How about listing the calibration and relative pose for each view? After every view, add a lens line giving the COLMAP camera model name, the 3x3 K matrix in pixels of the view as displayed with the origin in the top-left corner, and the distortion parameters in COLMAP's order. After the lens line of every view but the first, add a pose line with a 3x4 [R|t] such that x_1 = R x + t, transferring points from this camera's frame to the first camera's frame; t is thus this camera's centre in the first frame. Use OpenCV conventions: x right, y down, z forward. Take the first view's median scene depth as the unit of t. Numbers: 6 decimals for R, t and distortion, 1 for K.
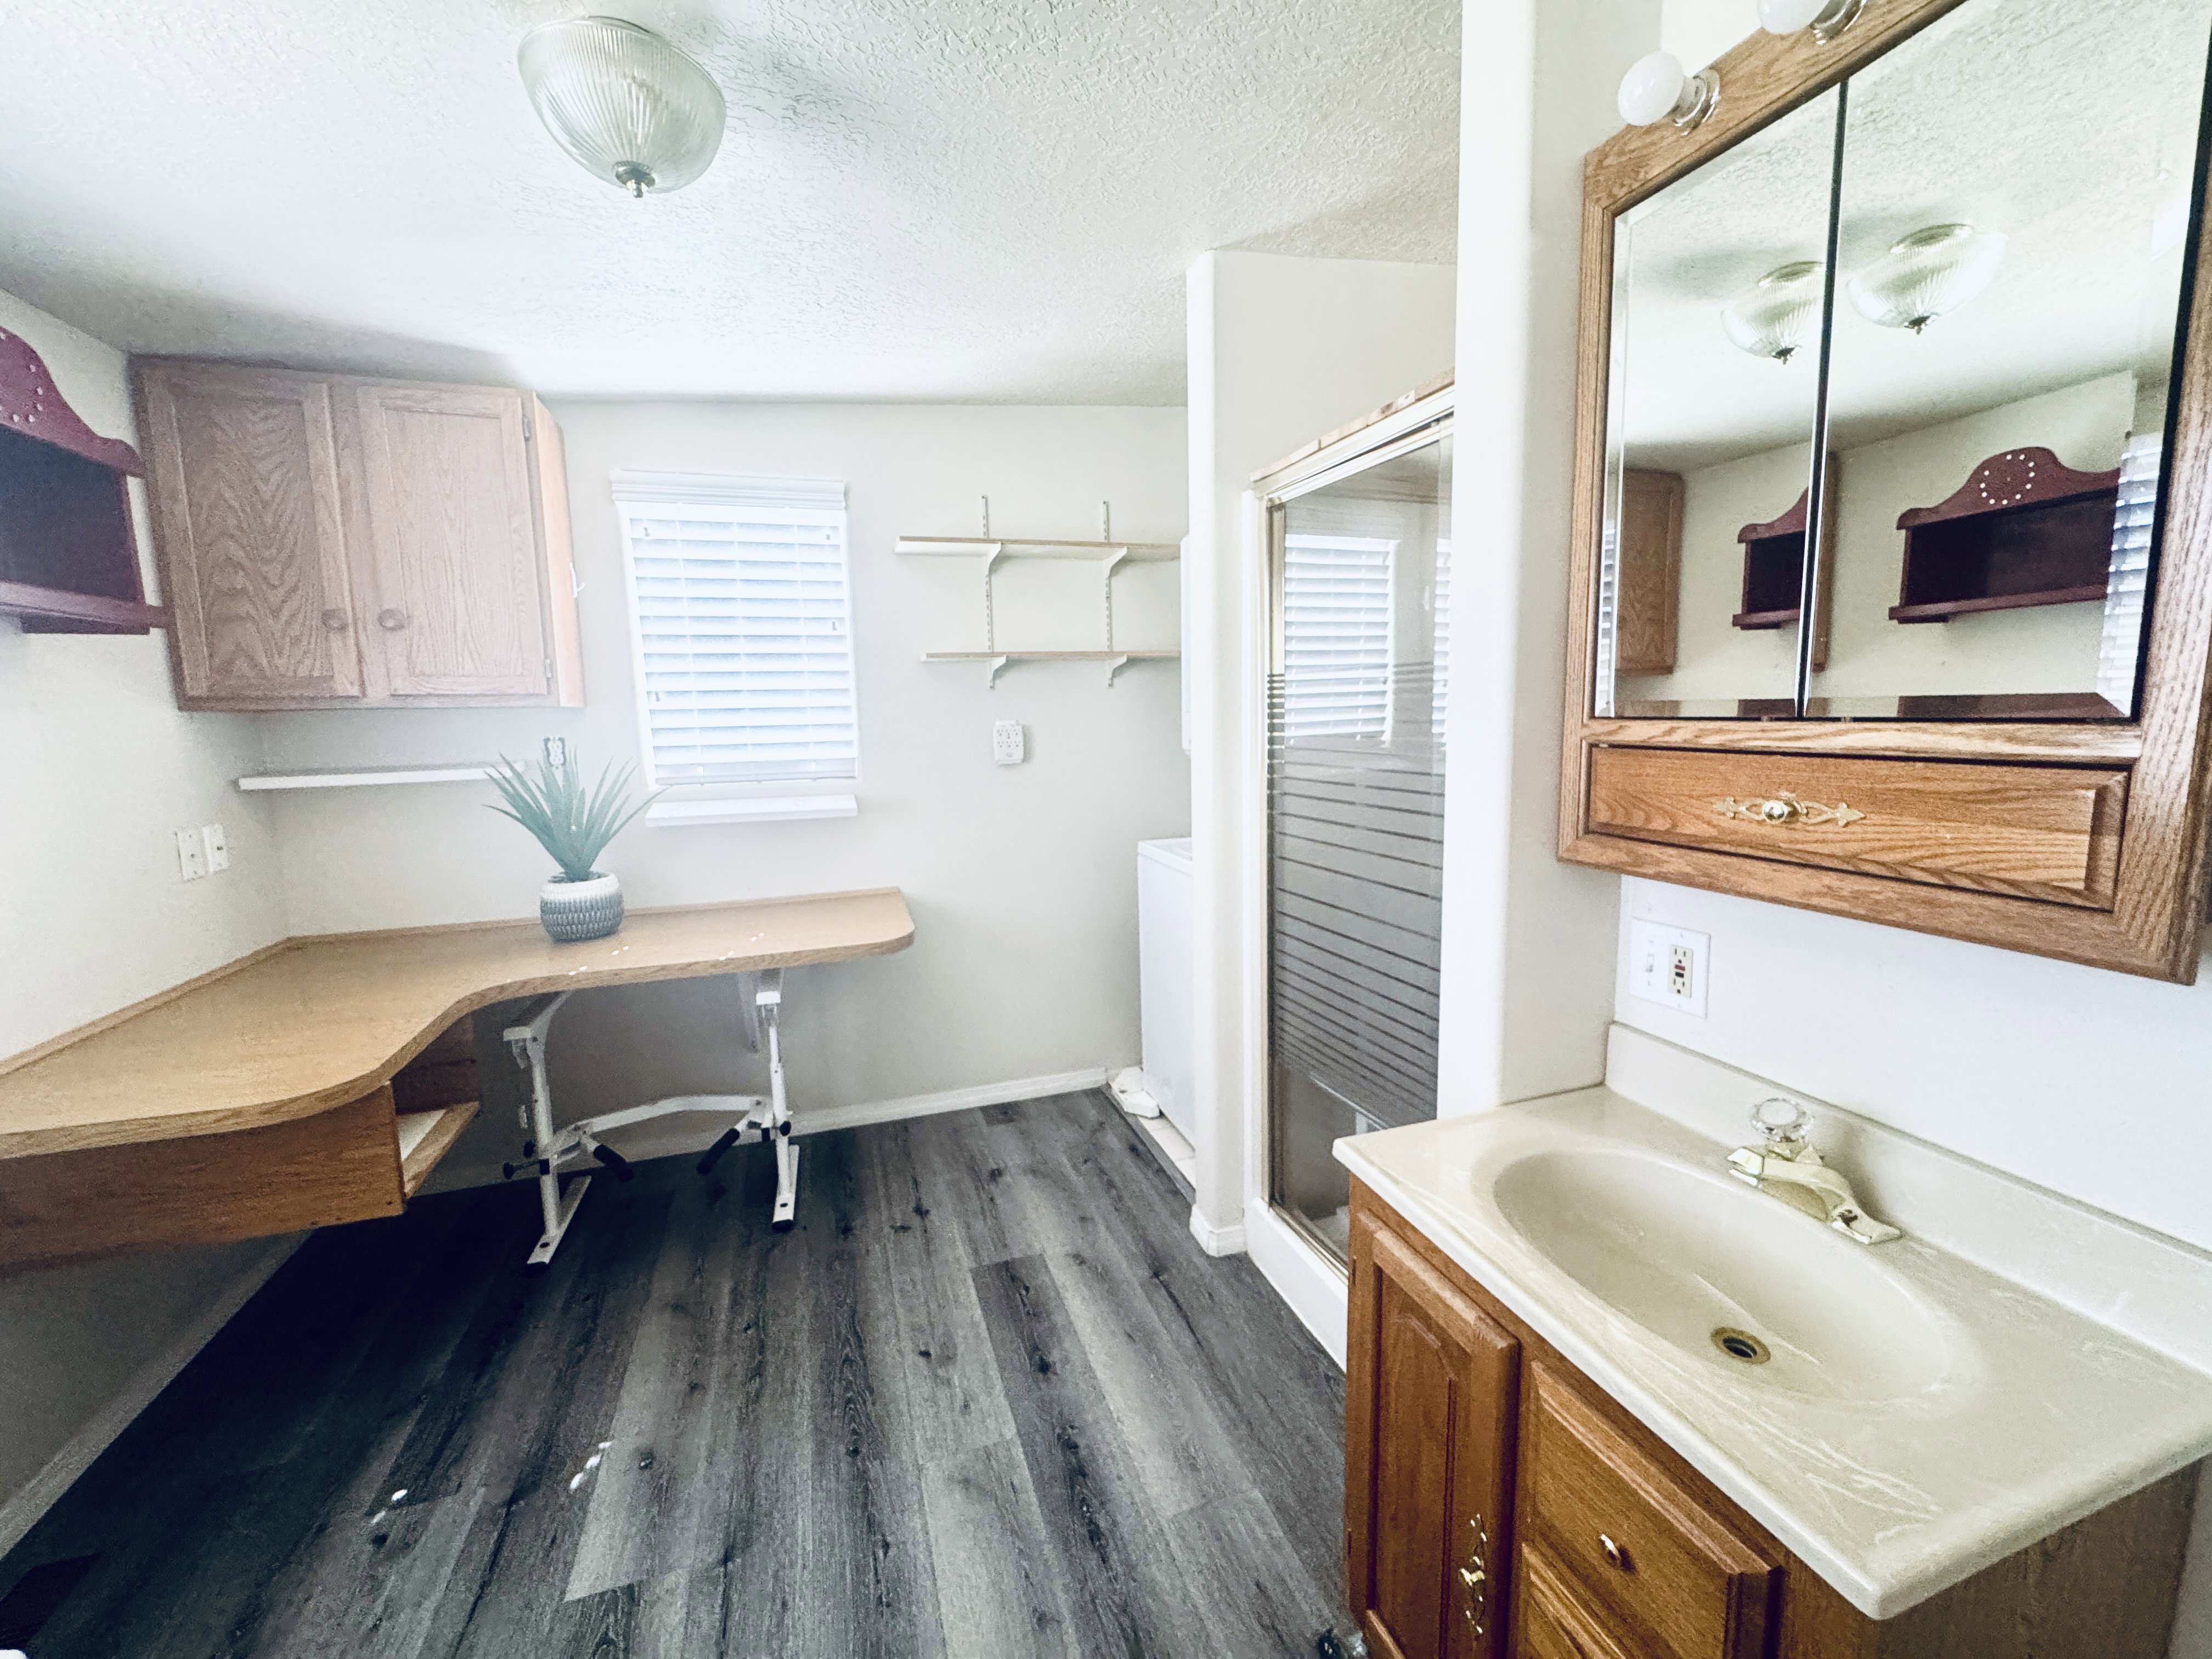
lens RADIAL K [[886.8, 0, 1101.4], [0, 886.8, 825.3], [0, 0, 1]] dist [-0.001513, -0.000169]
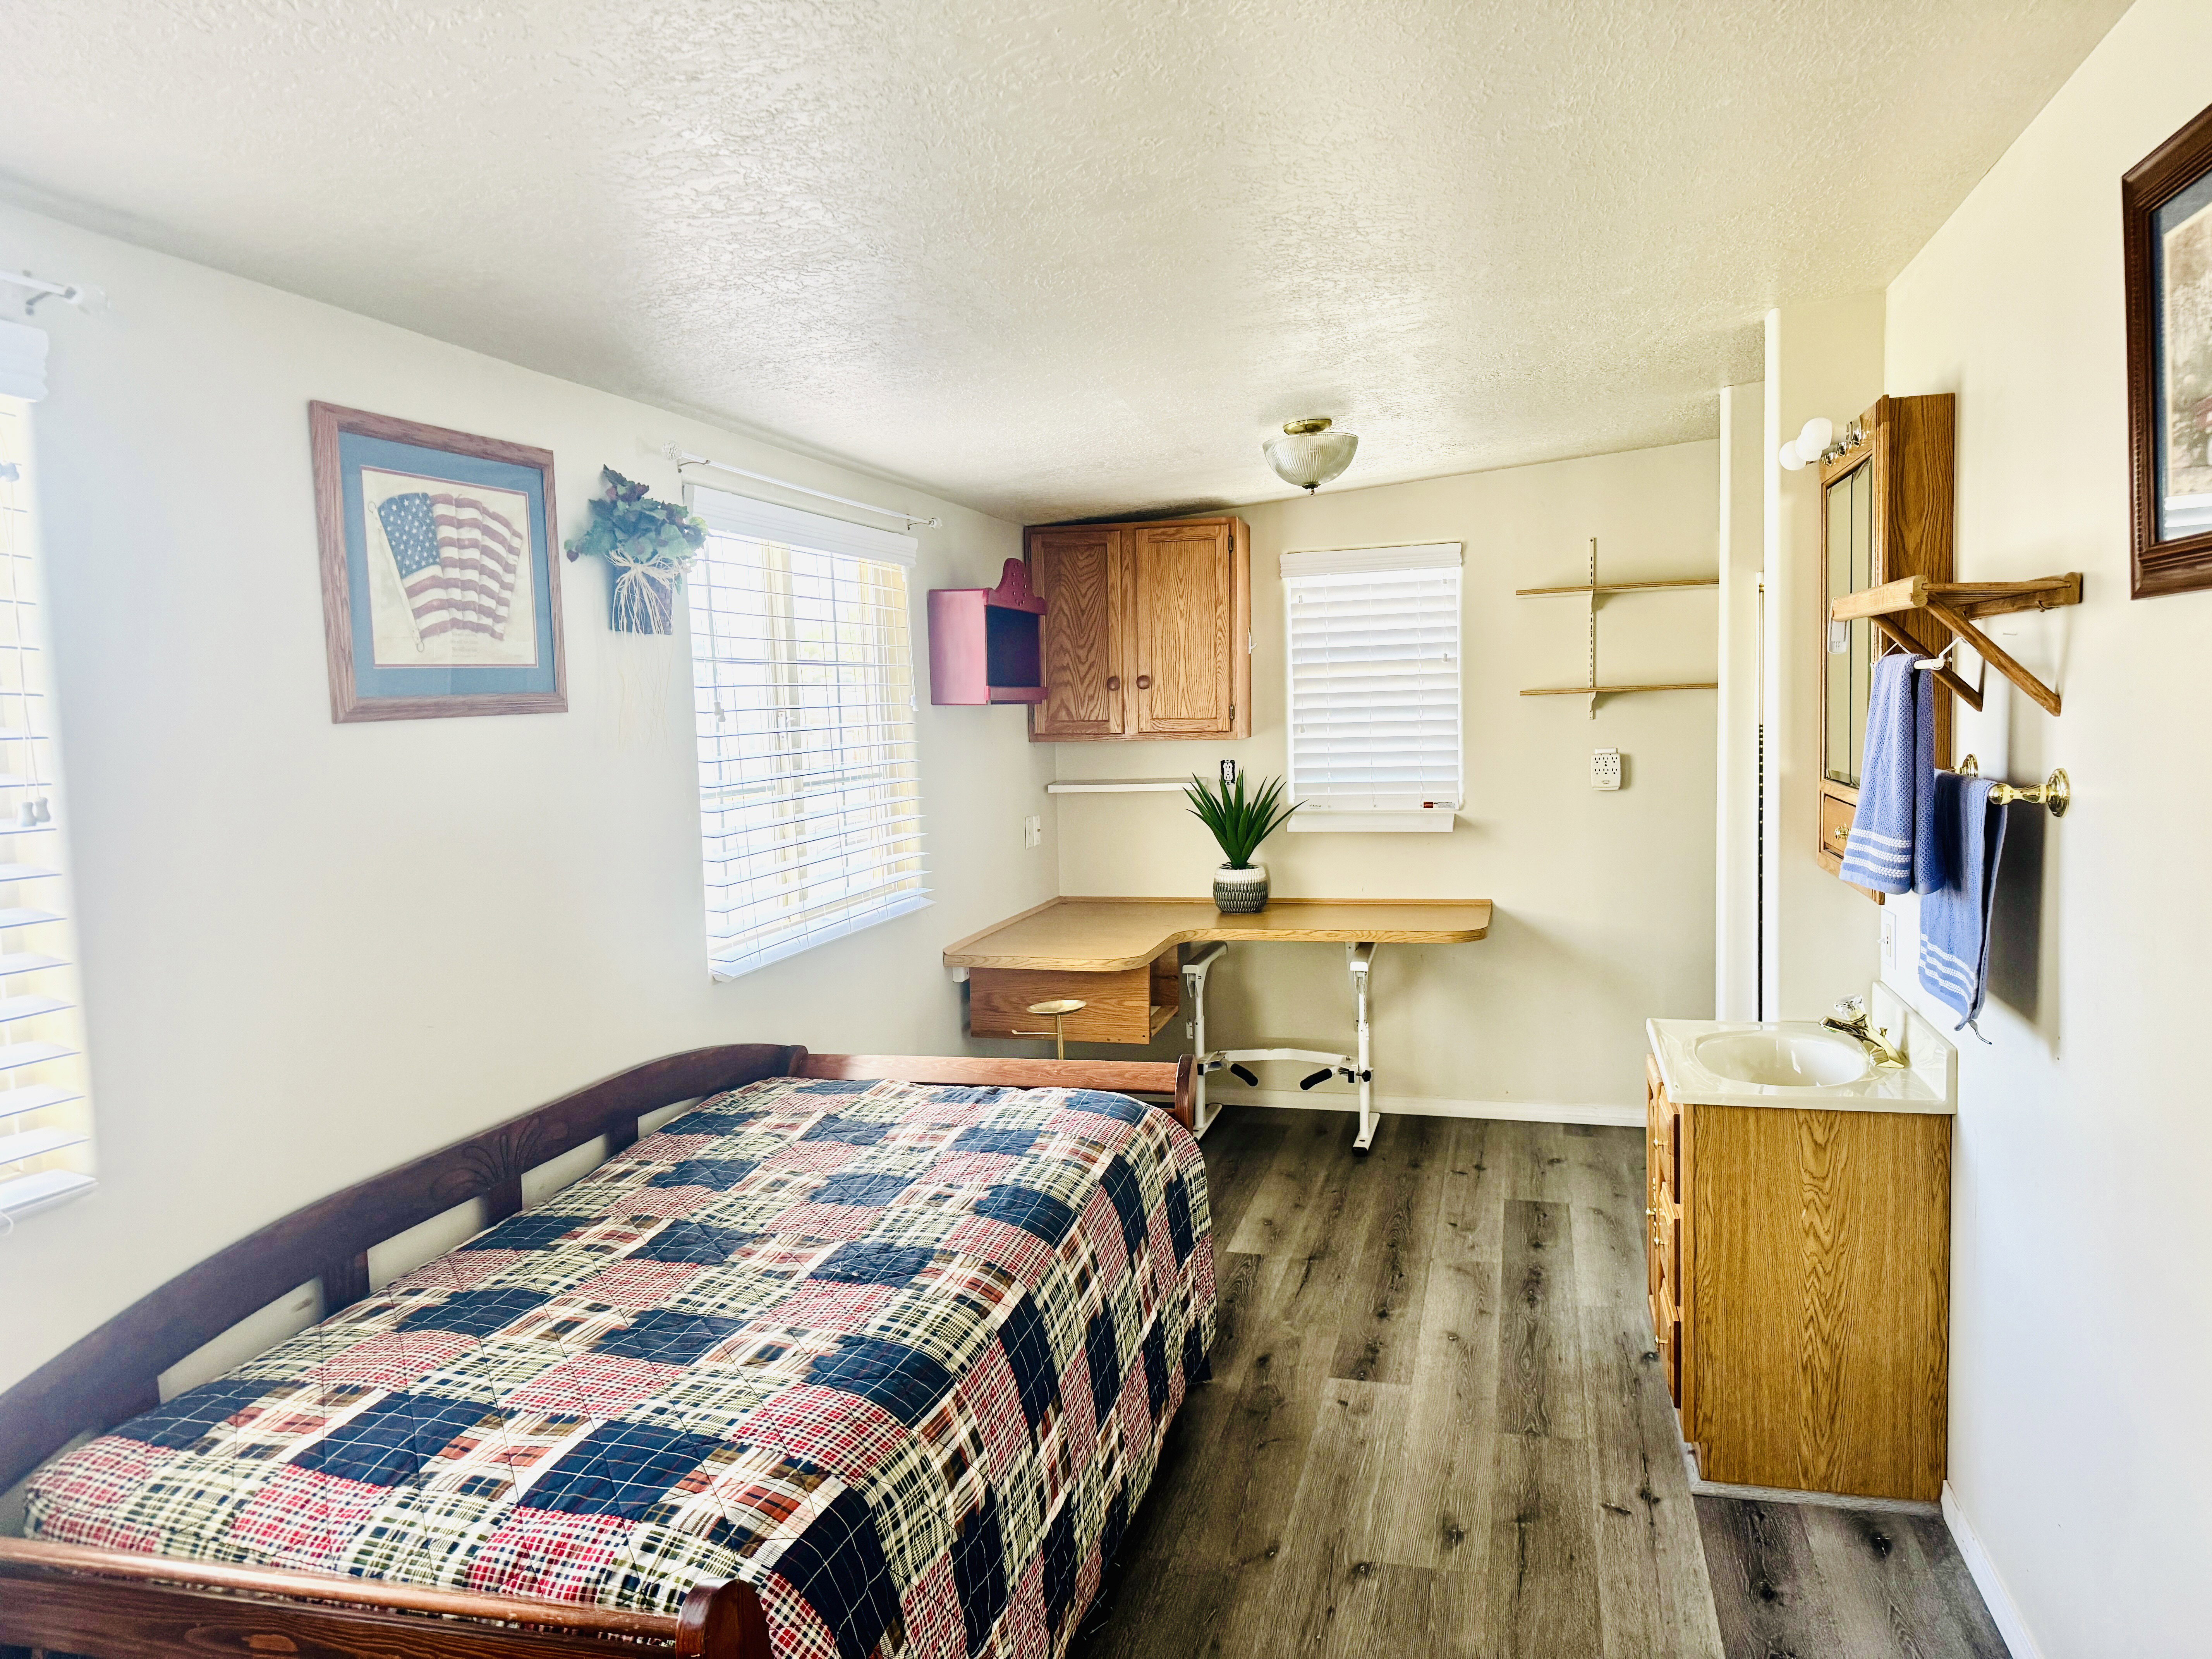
lens RADIAL K [[1460.7, 0, 1106.0], [0, 1460.7, 829.5], [0, 0, 1]] dist [0.076438, -0.079260]
pose [[0.830907, 0.044696, -0.554613, 0.457058], [-0.063377, 0.997884, -0.014530, 0.048012], [0.552790, 0.047223, 0.831981, -0.939064]]
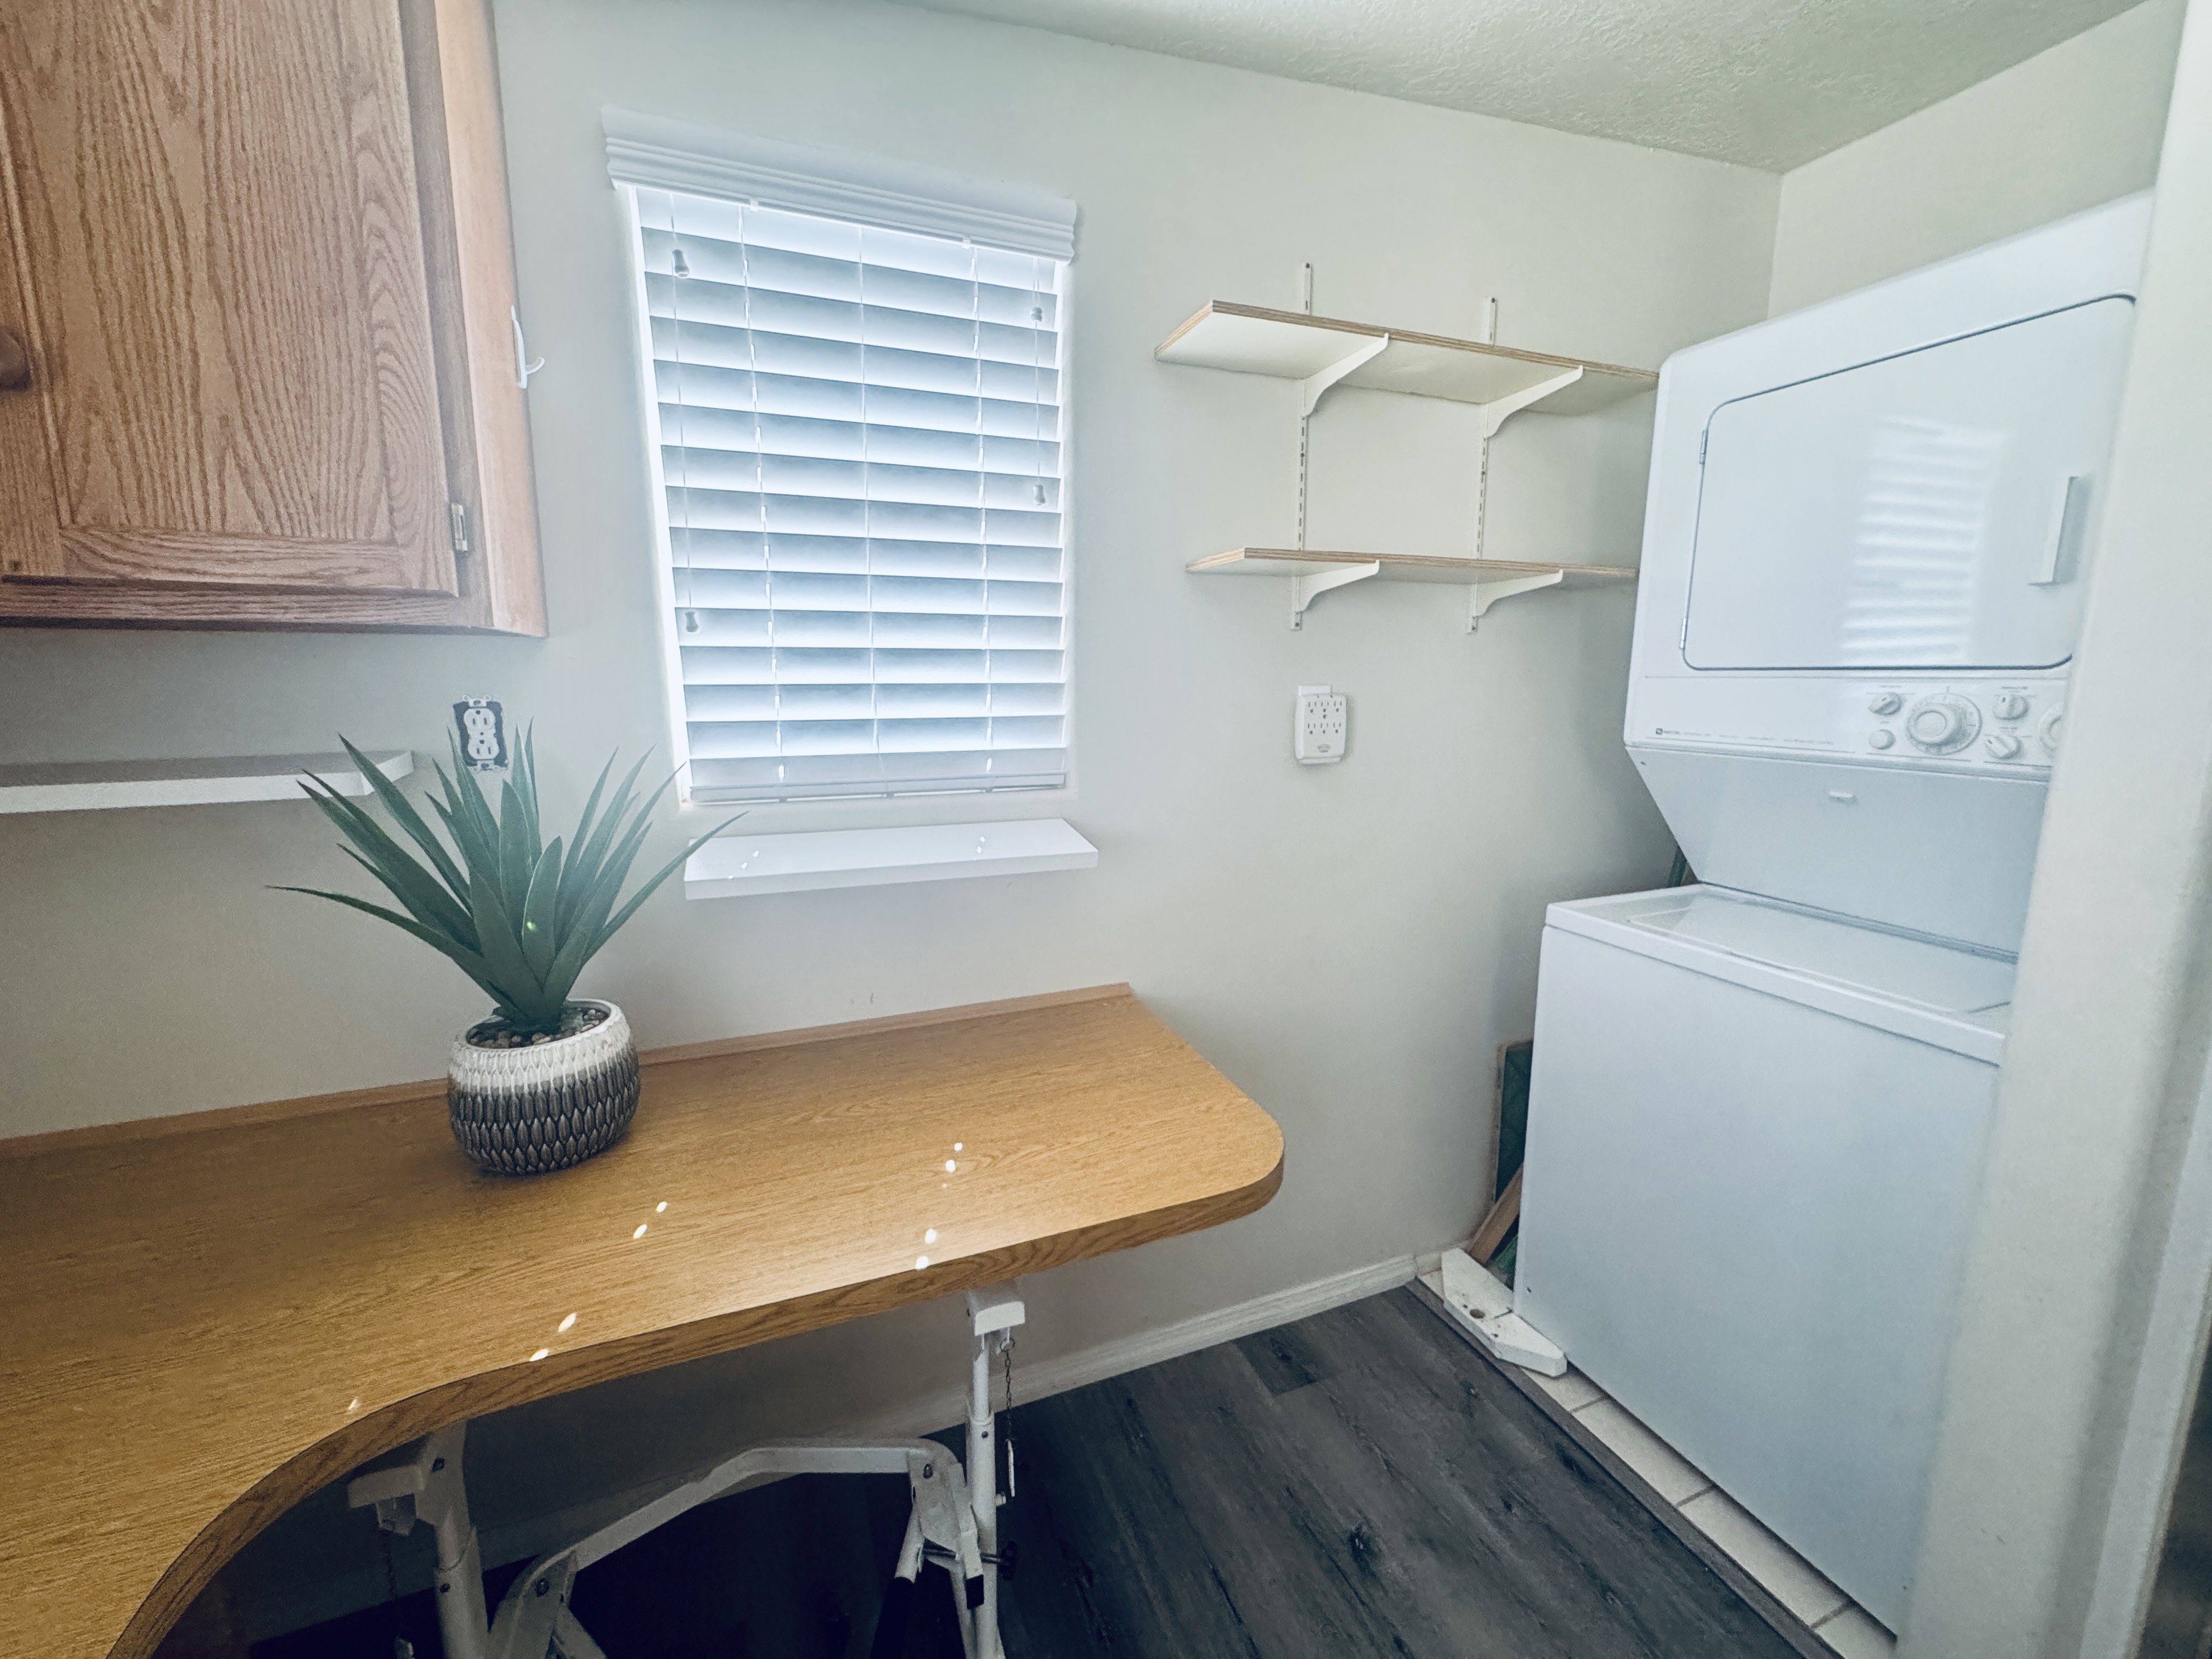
lens RADIAL K [[885.0, 0, 1107.0], [0, 885.0, 827.4], [0, 0, 1]] dist [-0.004257, 0.000282]
pose [[0.997644, 0.012624, 0.067428, -0.343211], [-0.015184, 0.999178, 0.037596, -0.059813], [-0.066898, -0.038531, 0.997016, 0.553293]]
